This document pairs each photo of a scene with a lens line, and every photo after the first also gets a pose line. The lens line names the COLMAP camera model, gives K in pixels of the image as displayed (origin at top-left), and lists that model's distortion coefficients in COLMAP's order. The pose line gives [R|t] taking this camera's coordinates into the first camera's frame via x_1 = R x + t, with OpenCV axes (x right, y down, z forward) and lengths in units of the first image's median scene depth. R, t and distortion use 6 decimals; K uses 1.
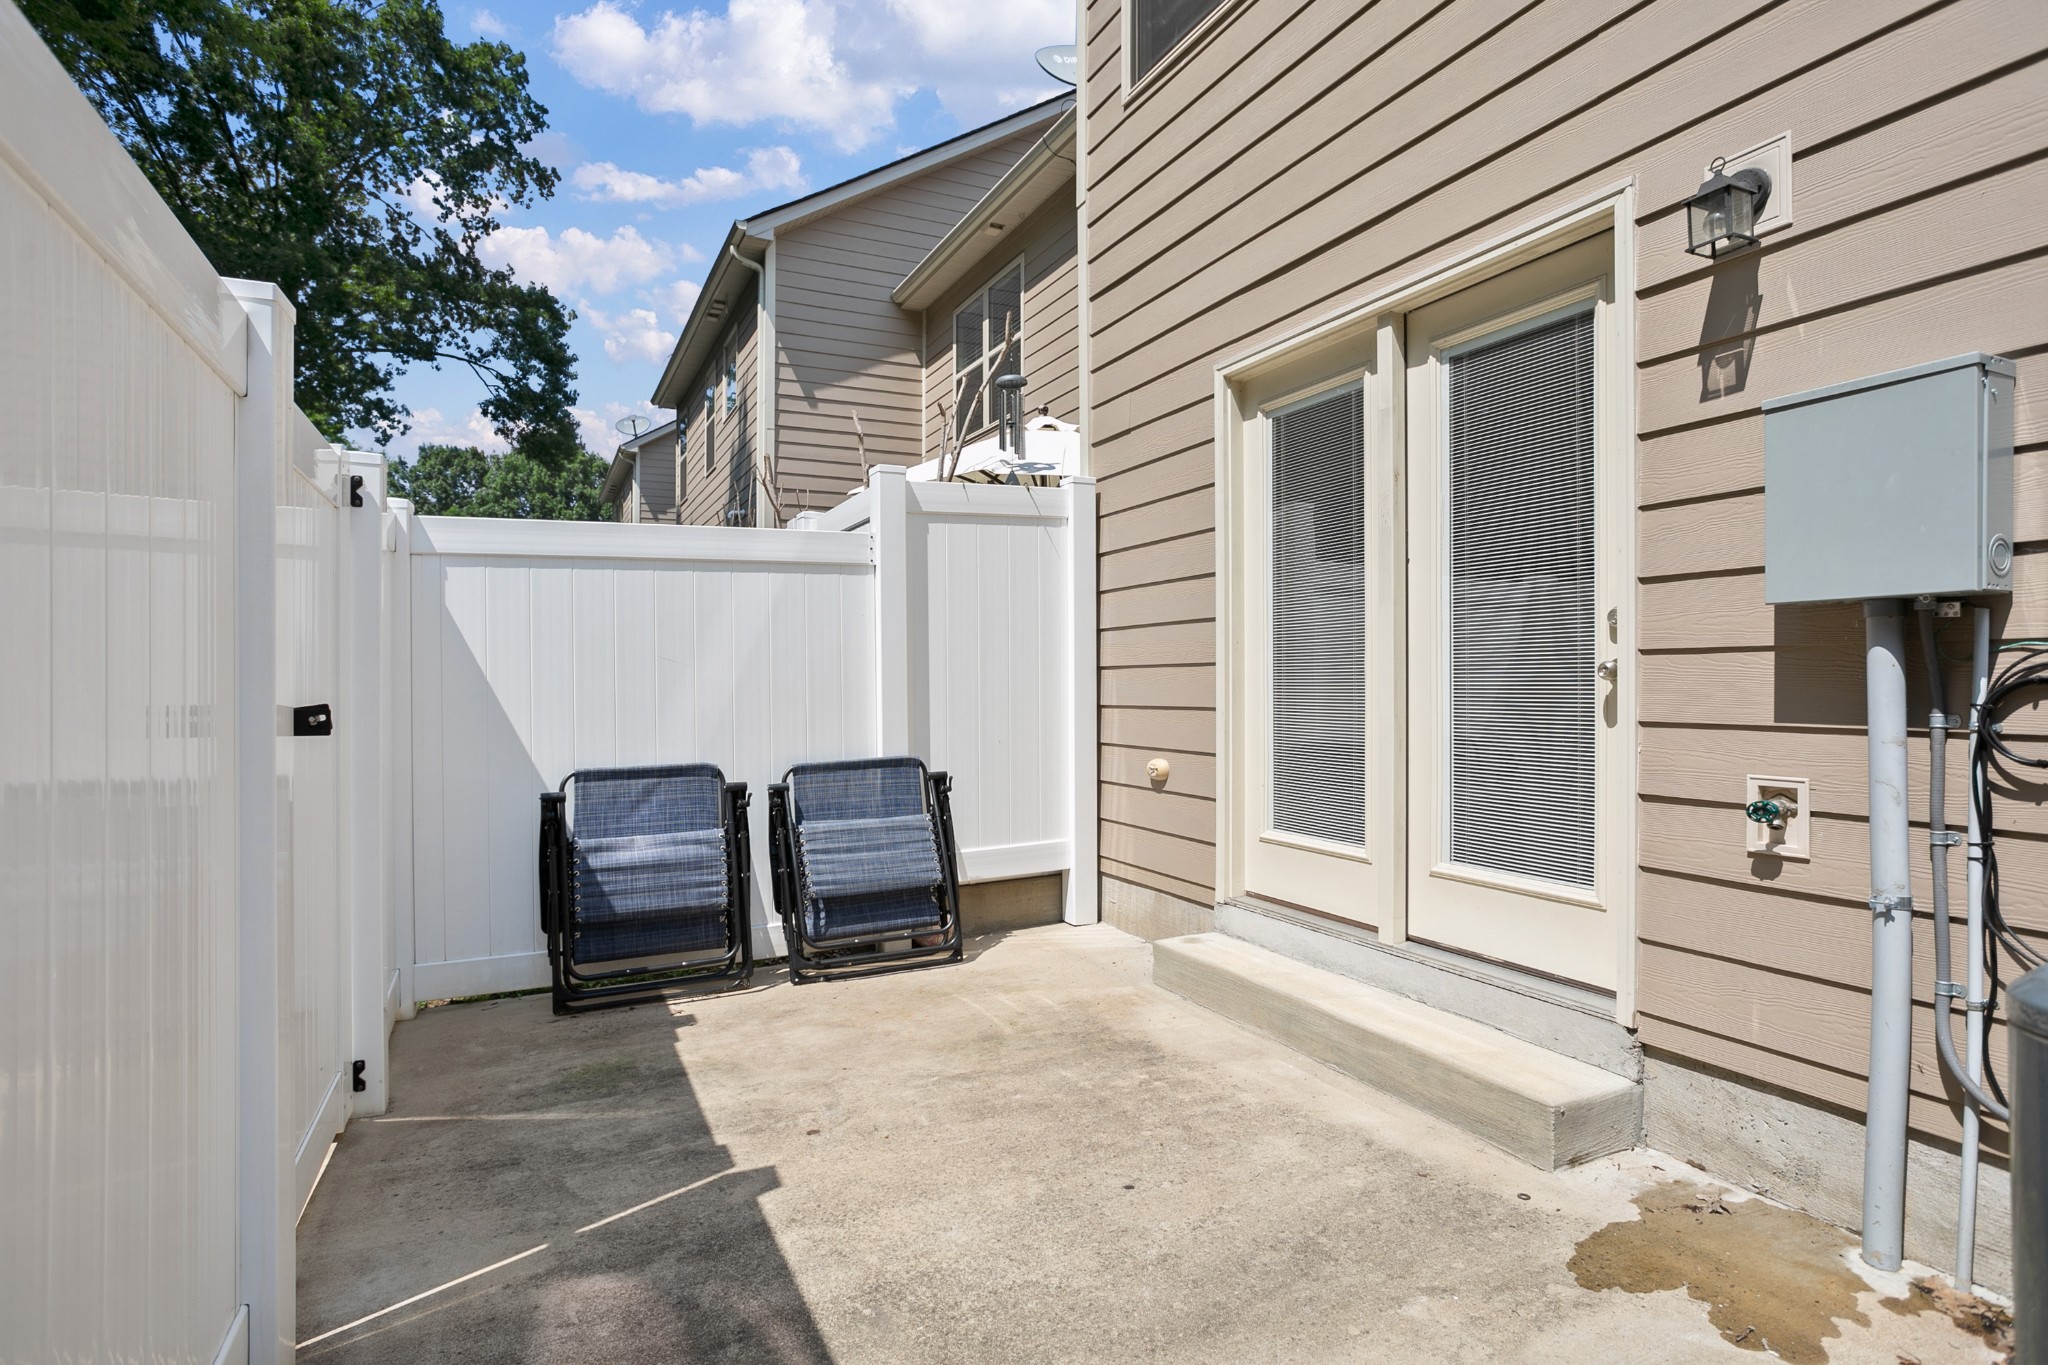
lens RADIAL K [[1009.6, 0, 1022.5], [0, 1009.6, 692.2], [0, 0, 1]] dist [-0.033048, 0.004177]
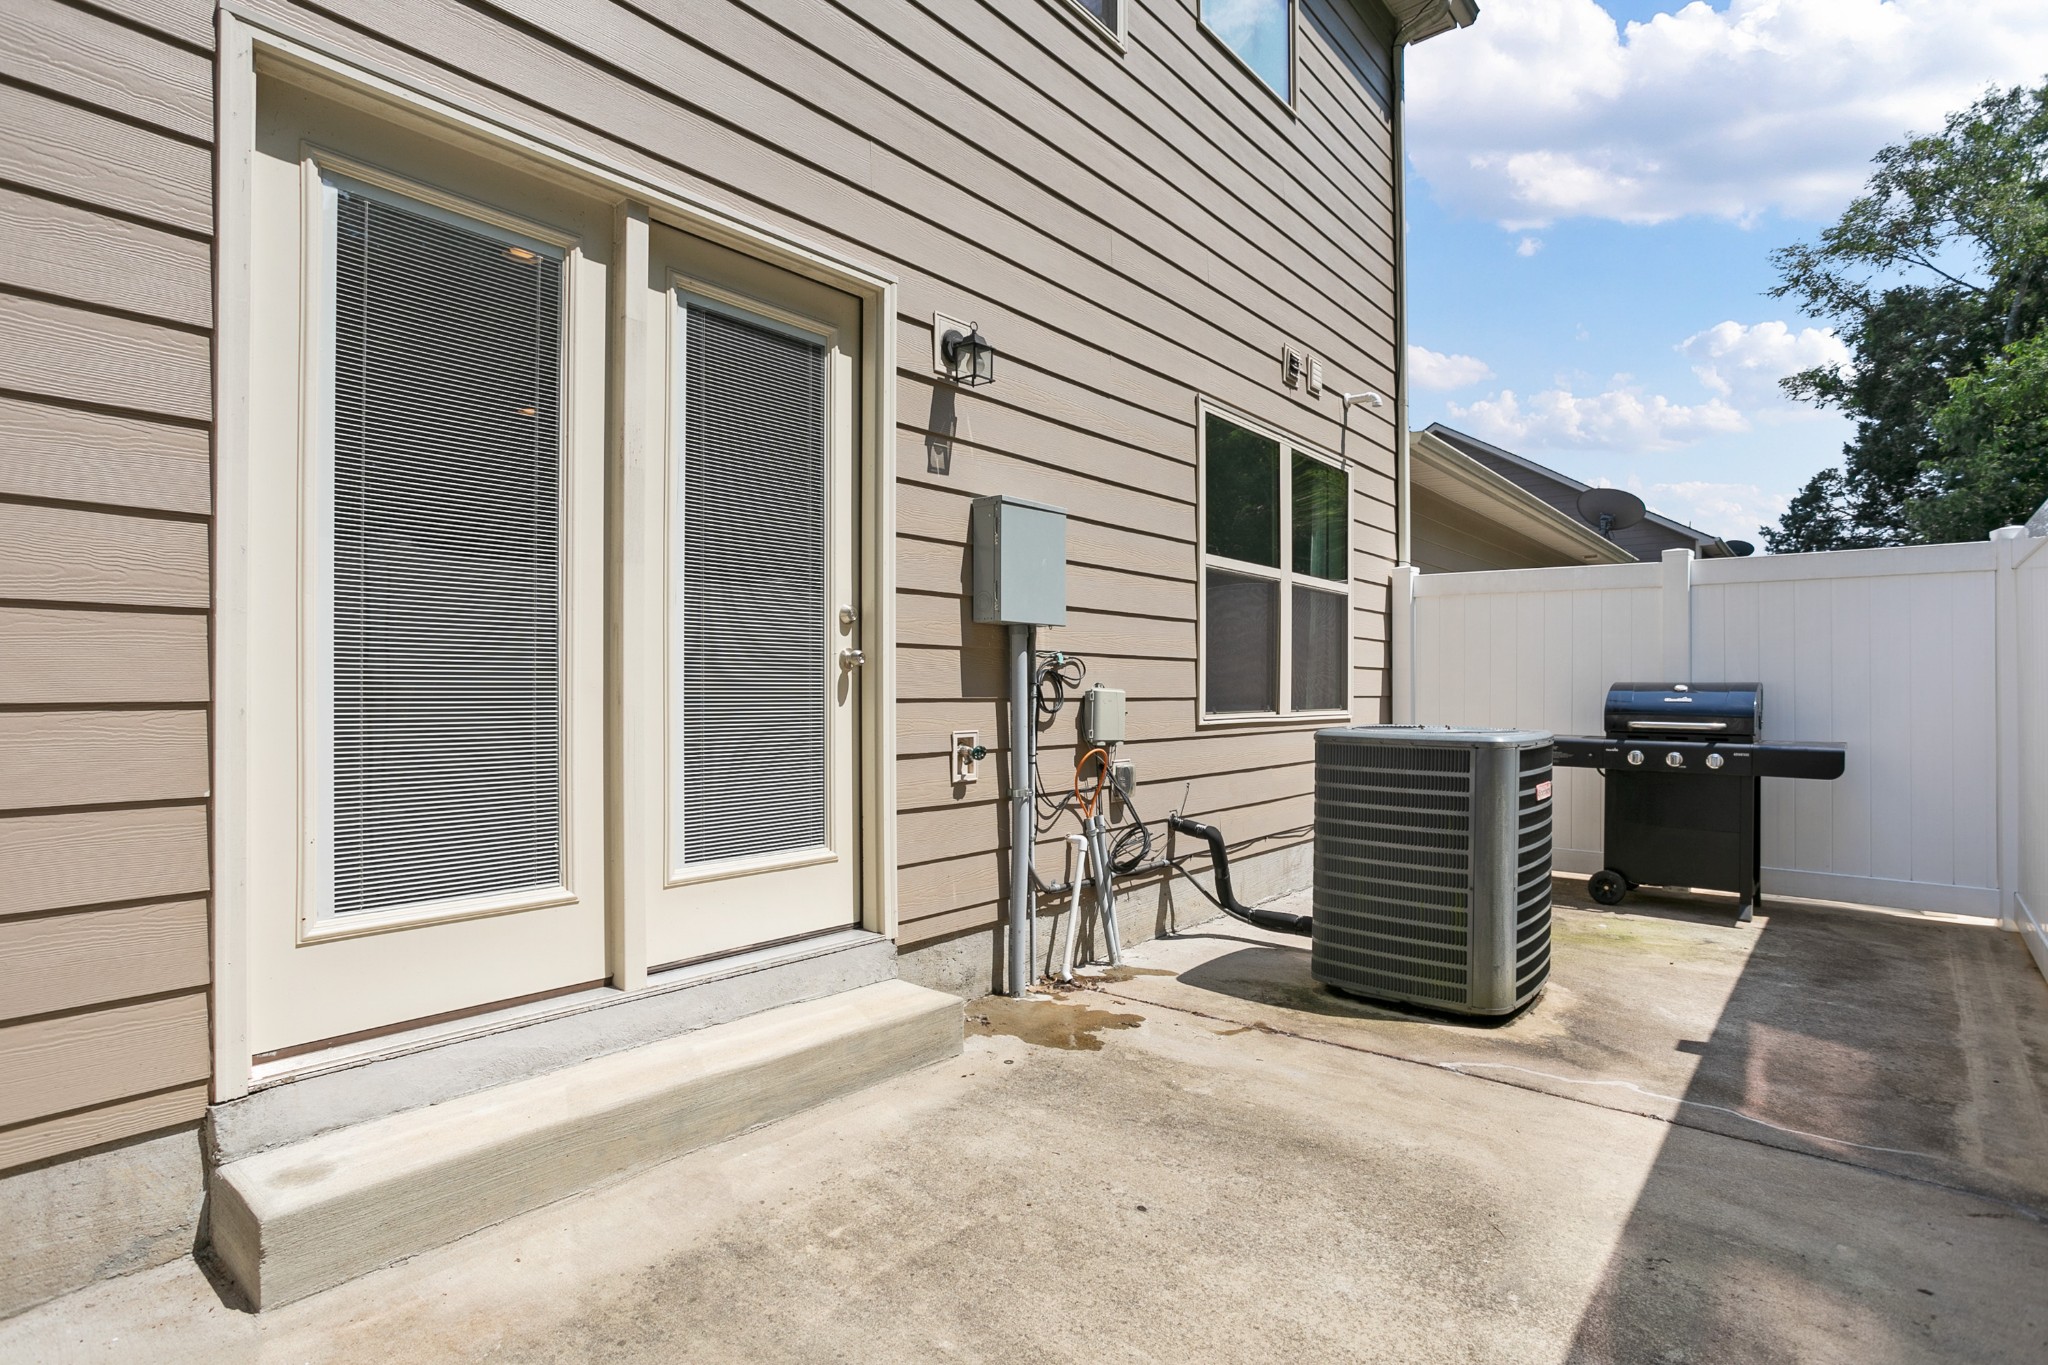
lens RADIAL K [[1009.6, 0, 1003.7], [0, 1009.6, 688.0], [0, 0, 1]] dist [-0.033048, 0.004177]
pose [[-0.382706, -0.001003, 0.923870, -0.616452], [0.001758, 0.999997, 0.001814, 0.012134], [-0.923868, 0.002318, -0.382703, 1.304773]]
